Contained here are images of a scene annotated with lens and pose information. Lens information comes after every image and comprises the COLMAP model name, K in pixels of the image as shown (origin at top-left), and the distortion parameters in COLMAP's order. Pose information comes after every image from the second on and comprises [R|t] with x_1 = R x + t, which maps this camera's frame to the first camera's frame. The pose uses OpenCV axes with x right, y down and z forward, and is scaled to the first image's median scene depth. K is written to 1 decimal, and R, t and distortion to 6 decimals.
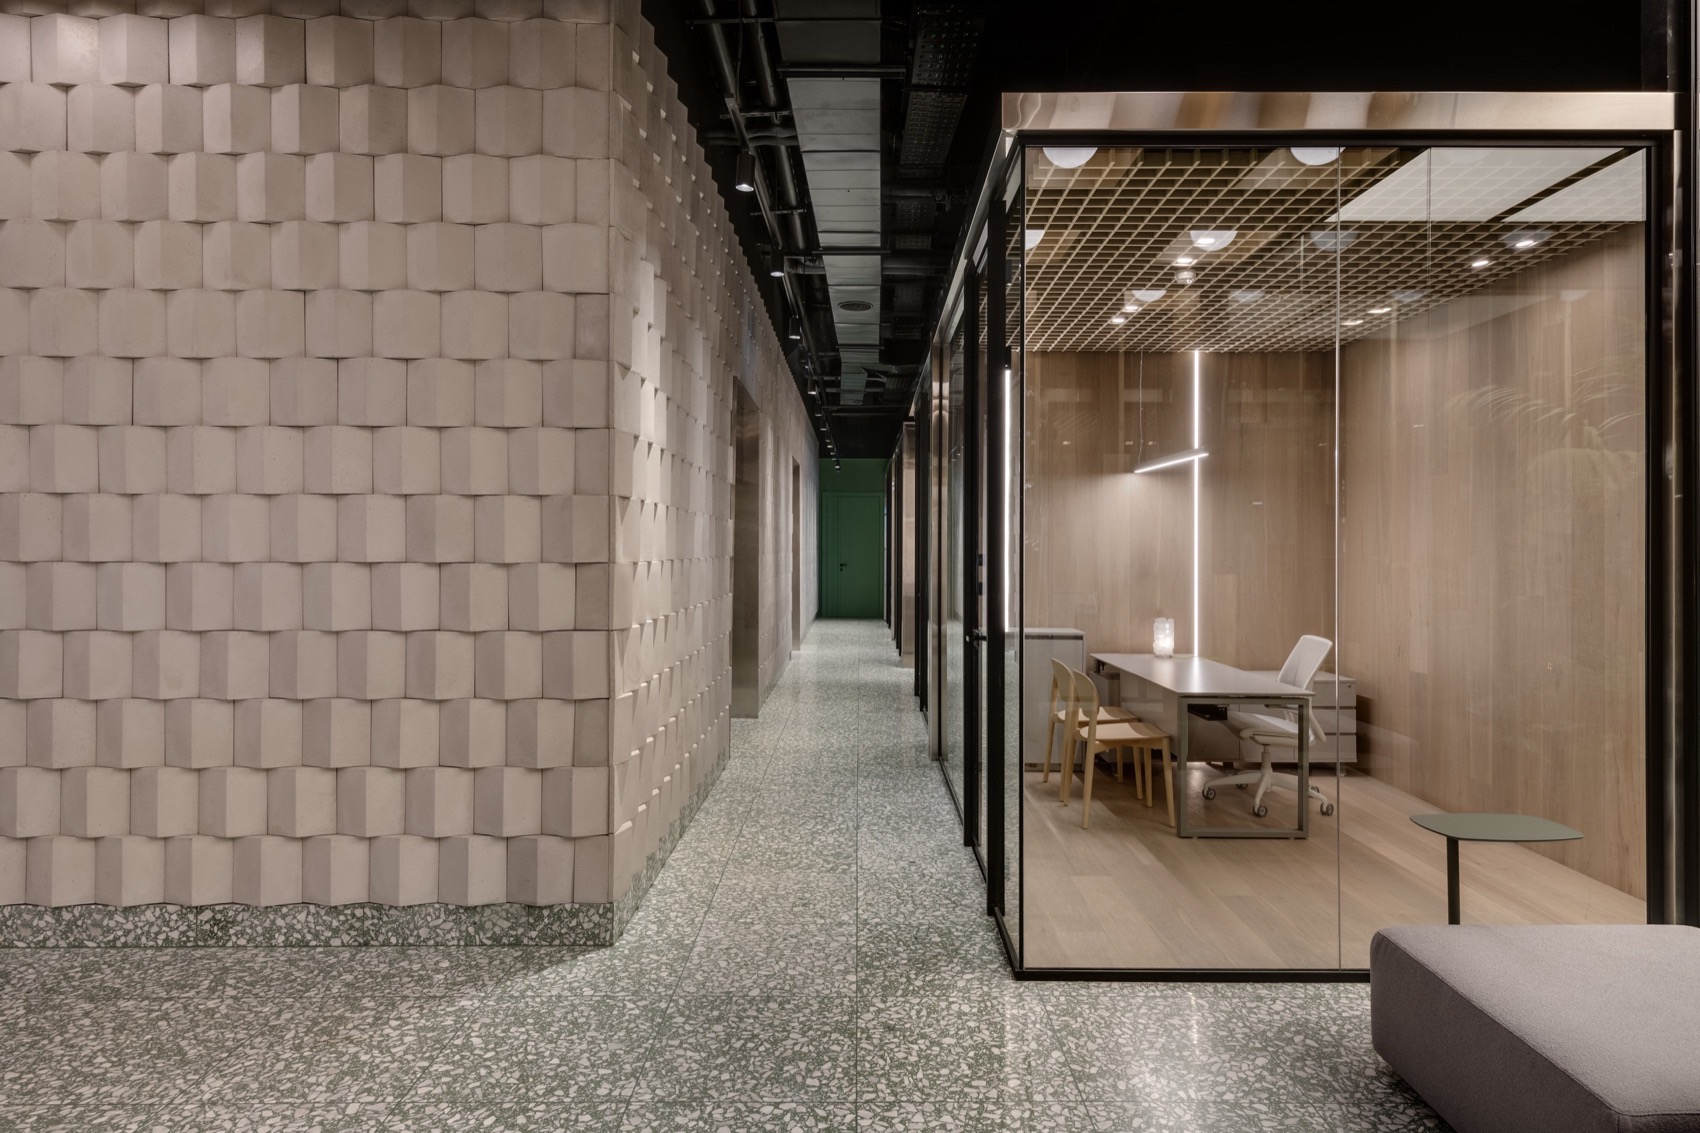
lens RADIAL K [[966.6, 0, 857.0], [0, 966.6, 543.8], [0, 0, 1]] dist [0.016736, -0.002931]
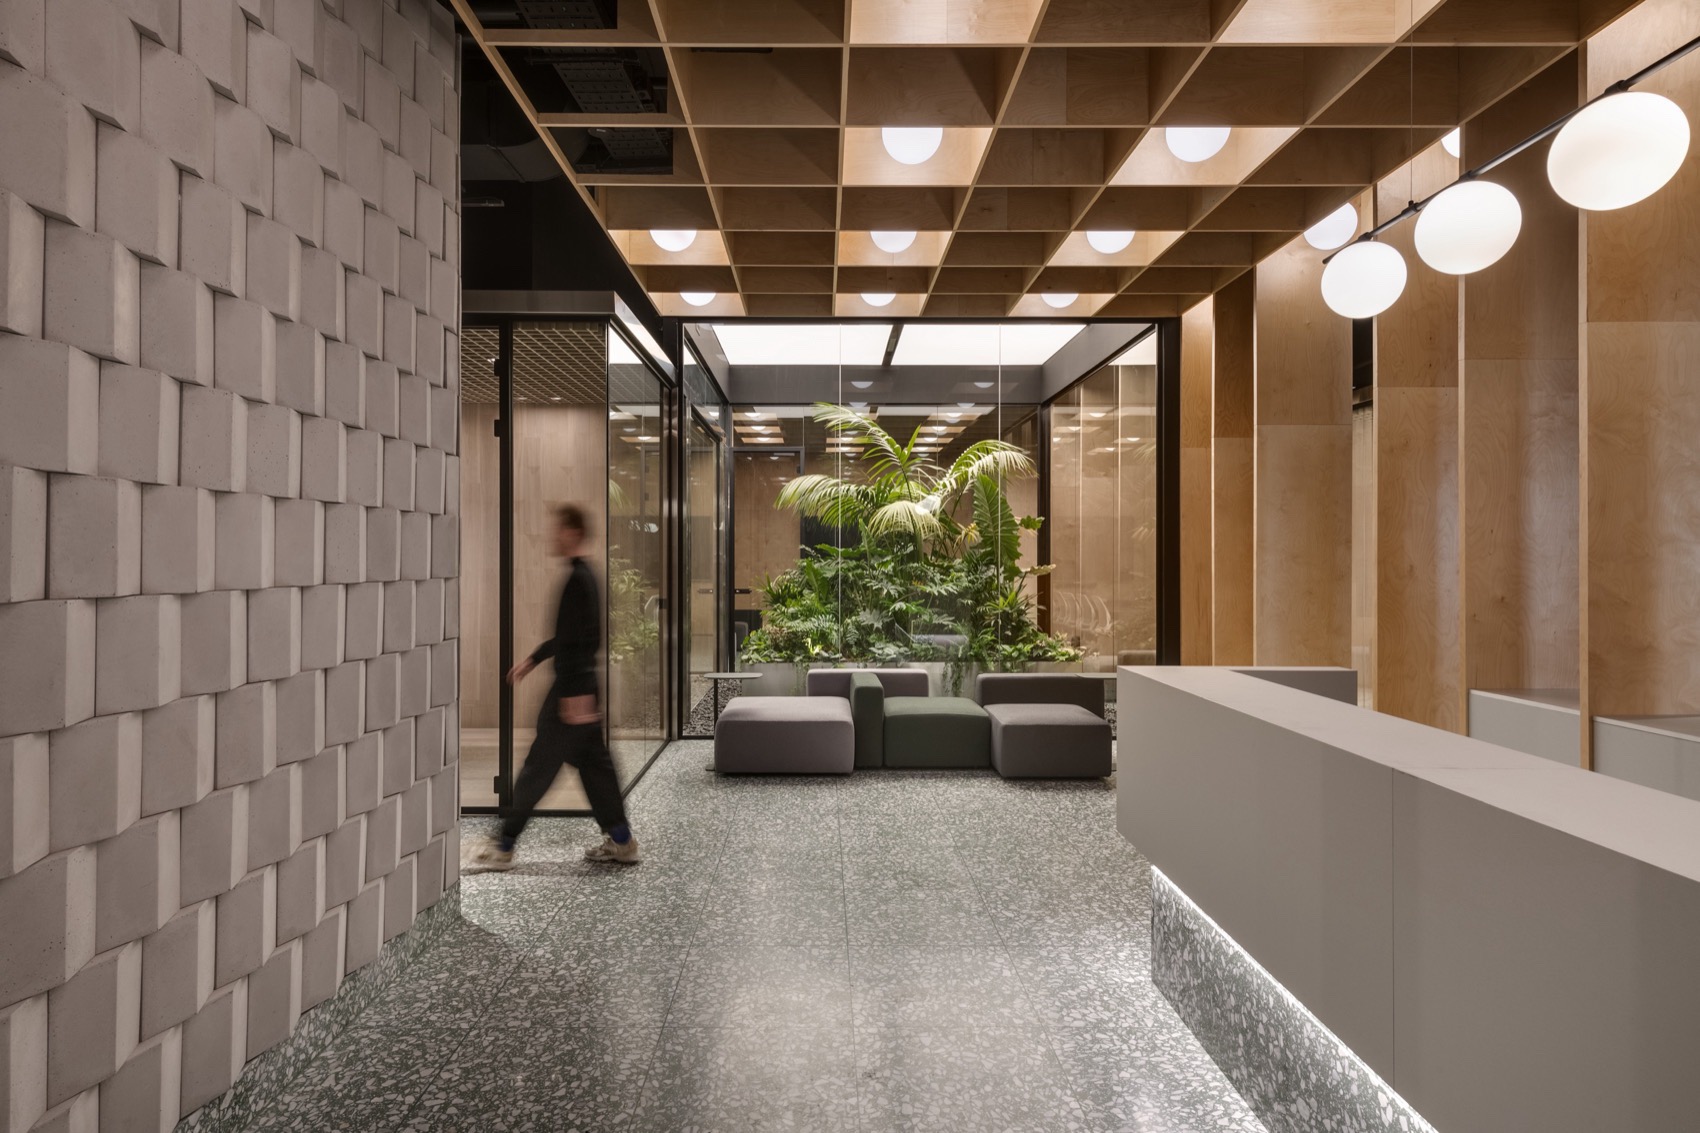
lens RADIAL K [[914.1, 0, 819.3], [0, 914.1, 561.7], [0, 0, 1]] dist [0.004524, -0.001222]
pose [[0.003266, -0.005988, 0.999977, -1.379626], [-0.005991, 0.999964, 0.006008, -0.007154], [-0.999977, -0.006011, 0.003230, 0.608296]]
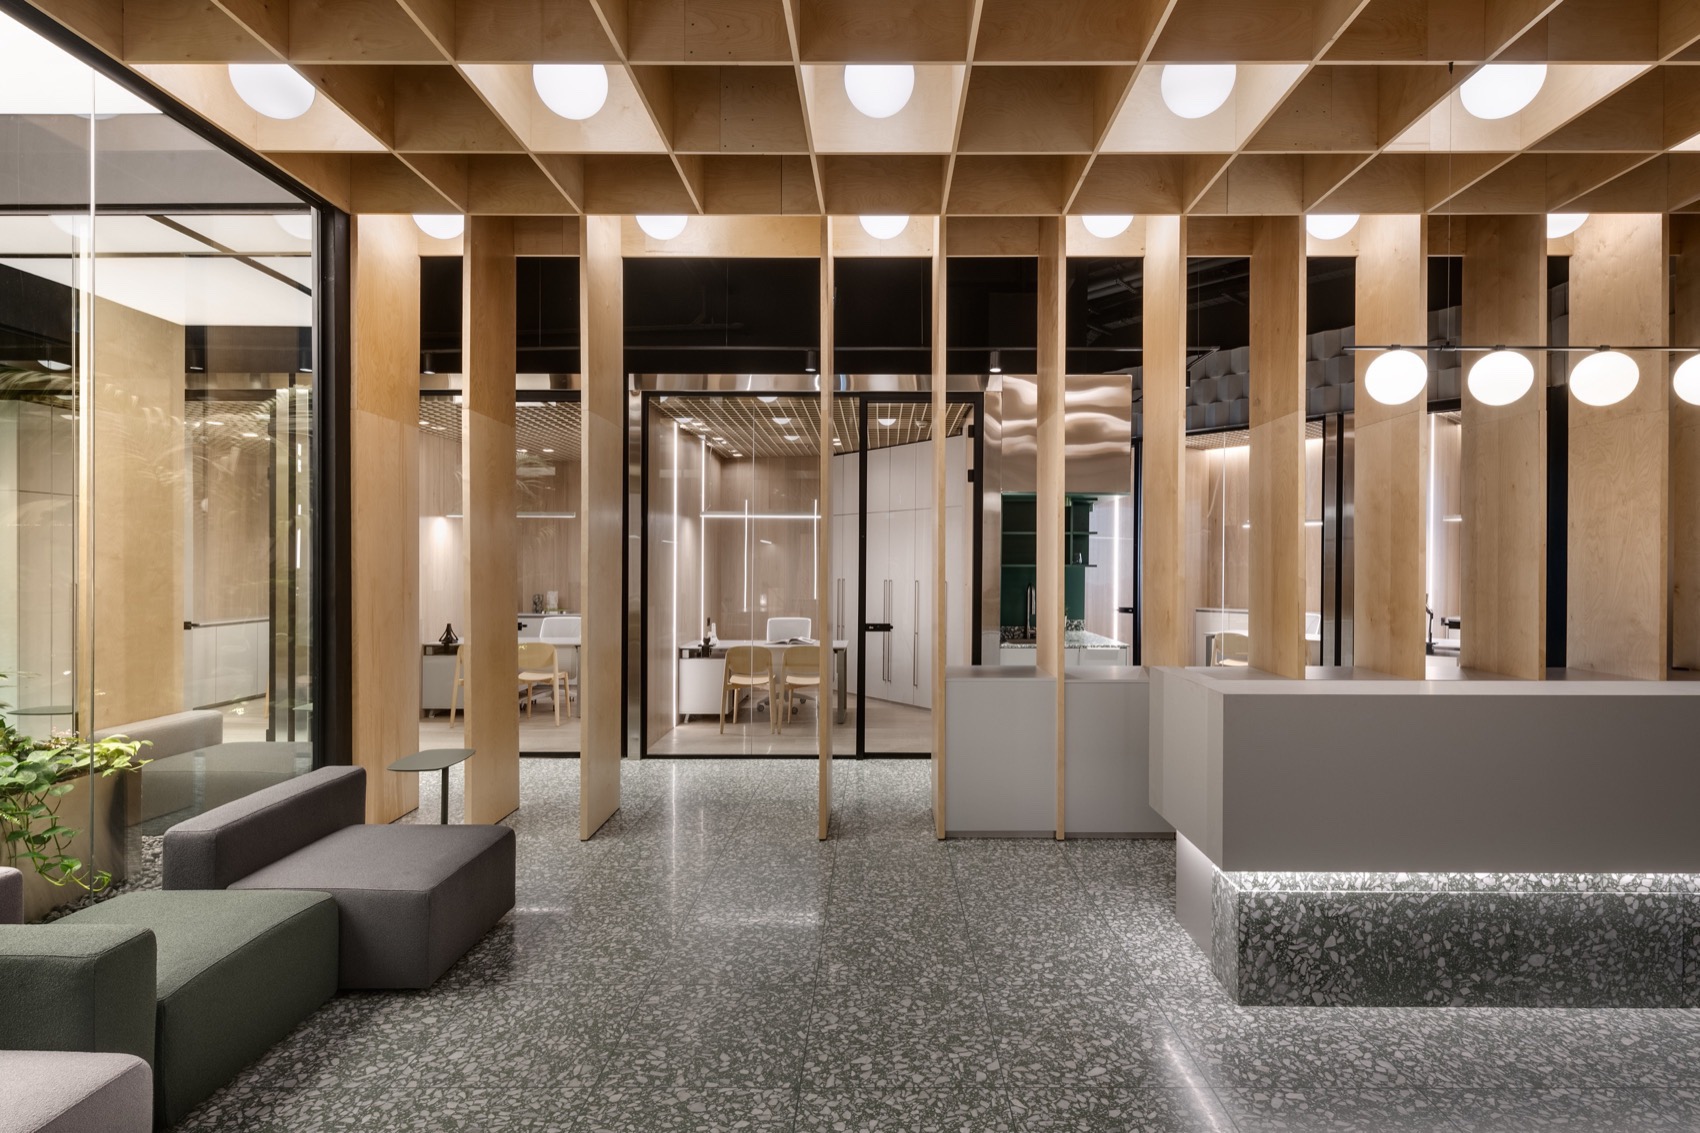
lens RADIAL K [[843.9, 0, 886.9], [0, 843.9, 573.4], [0, 0, 1]] dist [0.010706, -0.006341]
pose [[-0.999931, -0.008517, -0.008031, -0.066007], [-0.008542, 0.999959, 0.003164, -0.010971], [0.008004, 0.003232, -0.999963, 1.122983]]
